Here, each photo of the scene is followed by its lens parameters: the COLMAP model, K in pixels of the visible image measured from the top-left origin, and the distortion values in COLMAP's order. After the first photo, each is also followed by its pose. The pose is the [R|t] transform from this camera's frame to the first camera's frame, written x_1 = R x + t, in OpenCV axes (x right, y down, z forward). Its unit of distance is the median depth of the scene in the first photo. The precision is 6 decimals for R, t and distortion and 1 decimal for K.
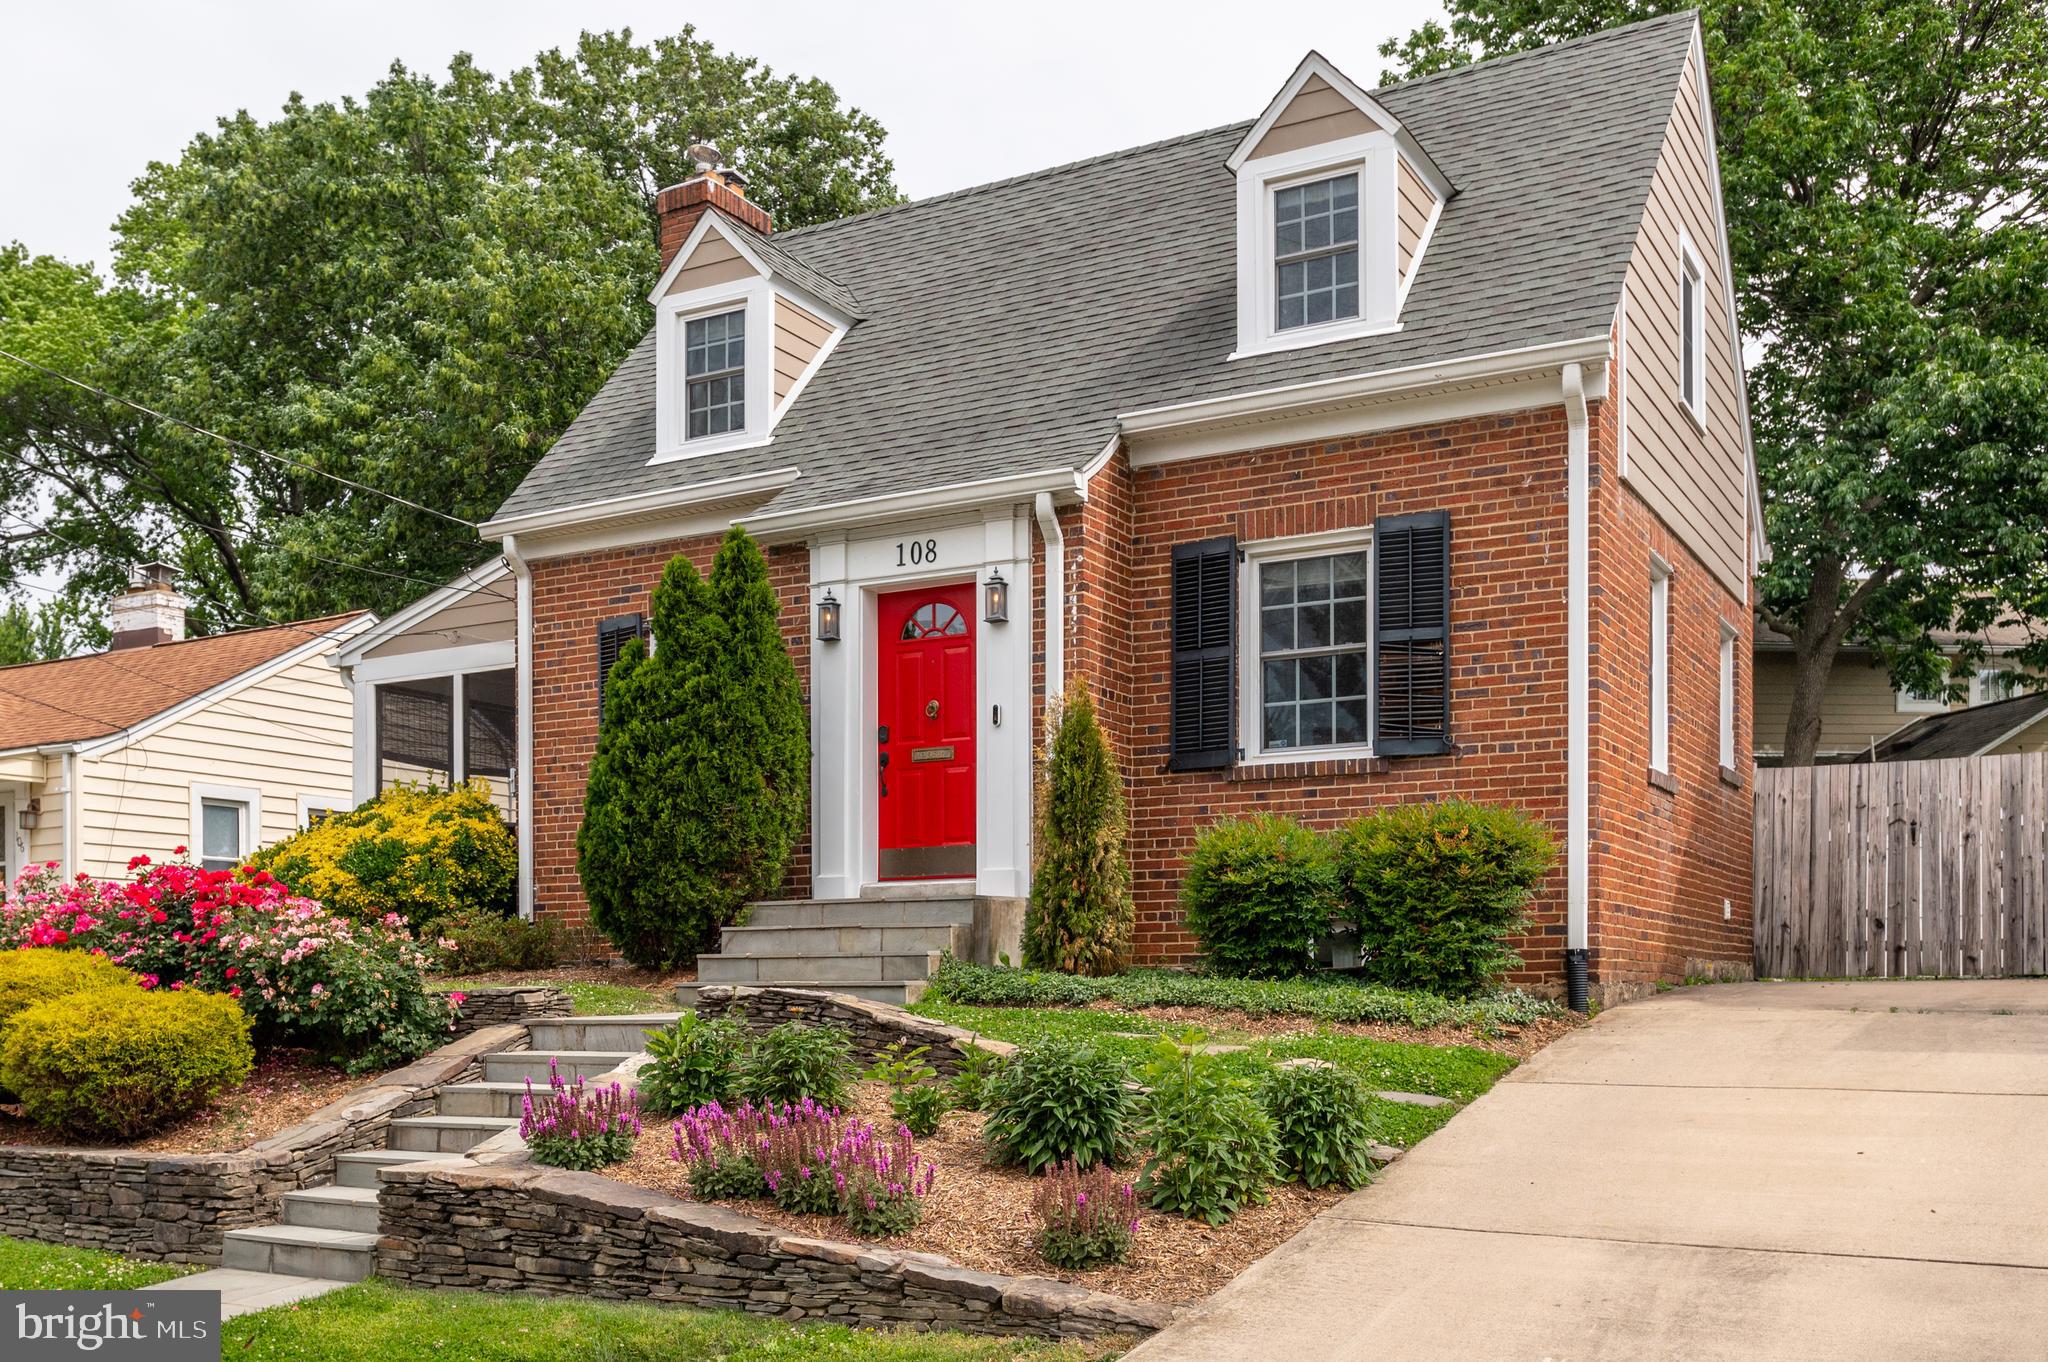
lens RADIAL K [[1450.2, 0, 1023.1], [0, 1450.2, 674.0], [0, 0, 1]] dist [0.001011, -0.005189]
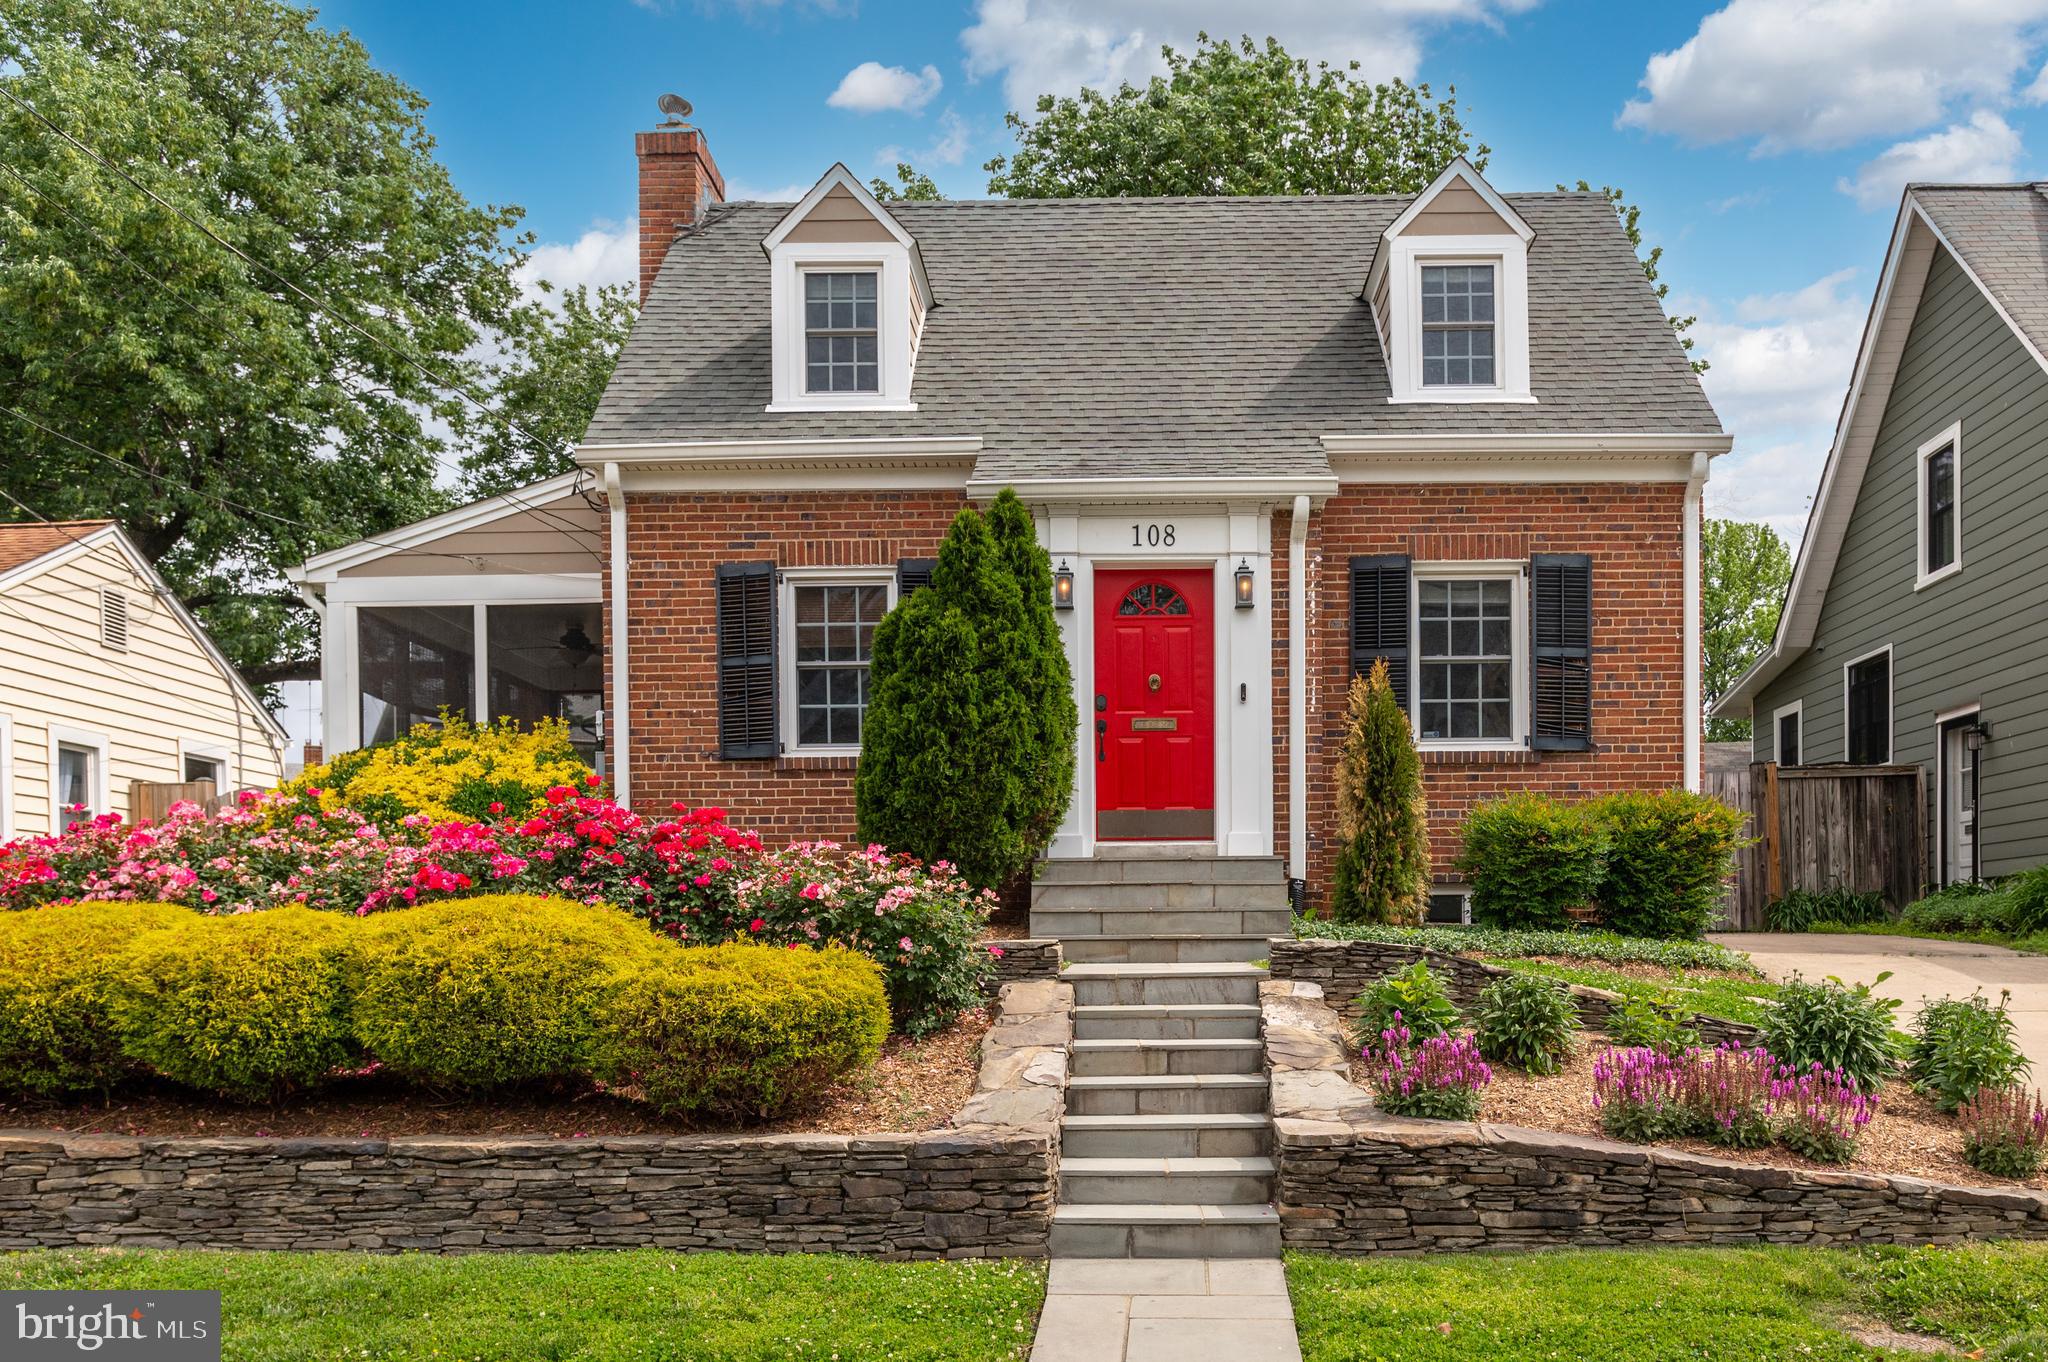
lens RADIAL K [[1249.2, 0, 1023.6], [0, 1249.2, 699.7], [0, 0, 1]] dist [-0.012031, 0.004384]
pose [[0.920443, 0.071805, 0.384224, -0.554997], [-0.079248, 0.996849, 0.003553, 0.045237], [-0.382758, -0.033719, 0.923233, 0.202969]]
